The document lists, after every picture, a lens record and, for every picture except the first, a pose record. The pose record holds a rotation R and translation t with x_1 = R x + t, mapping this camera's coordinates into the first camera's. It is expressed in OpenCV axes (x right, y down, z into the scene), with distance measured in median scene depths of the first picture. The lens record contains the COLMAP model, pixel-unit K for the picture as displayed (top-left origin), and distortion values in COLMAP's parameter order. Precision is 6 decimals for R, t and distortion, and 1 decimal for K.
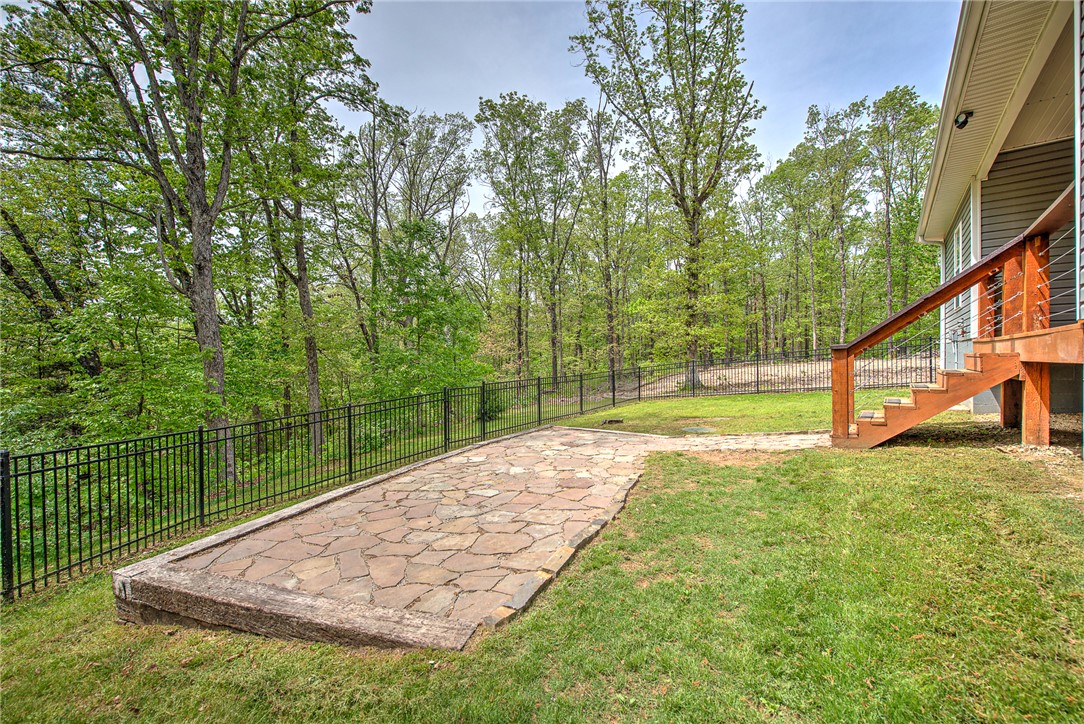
lens RADIAL K [[434.3, 0, 546.3], [0, 434.3, 363.7], [0, 0, 1]] dist [-0.008347, -0.000555]
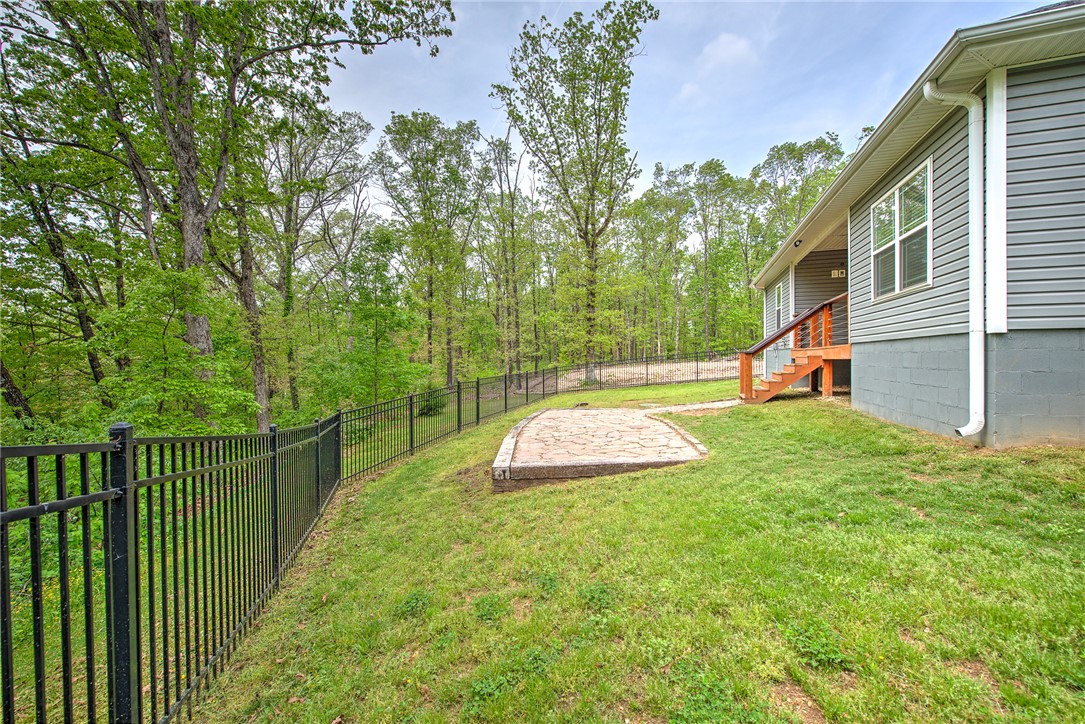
lens RADIAL K [[431.6, 0, 536.2], [0, 431.6, 360.2], [0, 0, 1]] dist [-0.002573, -0.000162]
pose [[0.946840, 0.008264, 0.321600, -0.217098], [-0.004183, 0.999902, -0.013380, 0.006874], [-0.321679, 0.011323, 0.946781, -0.136115]]
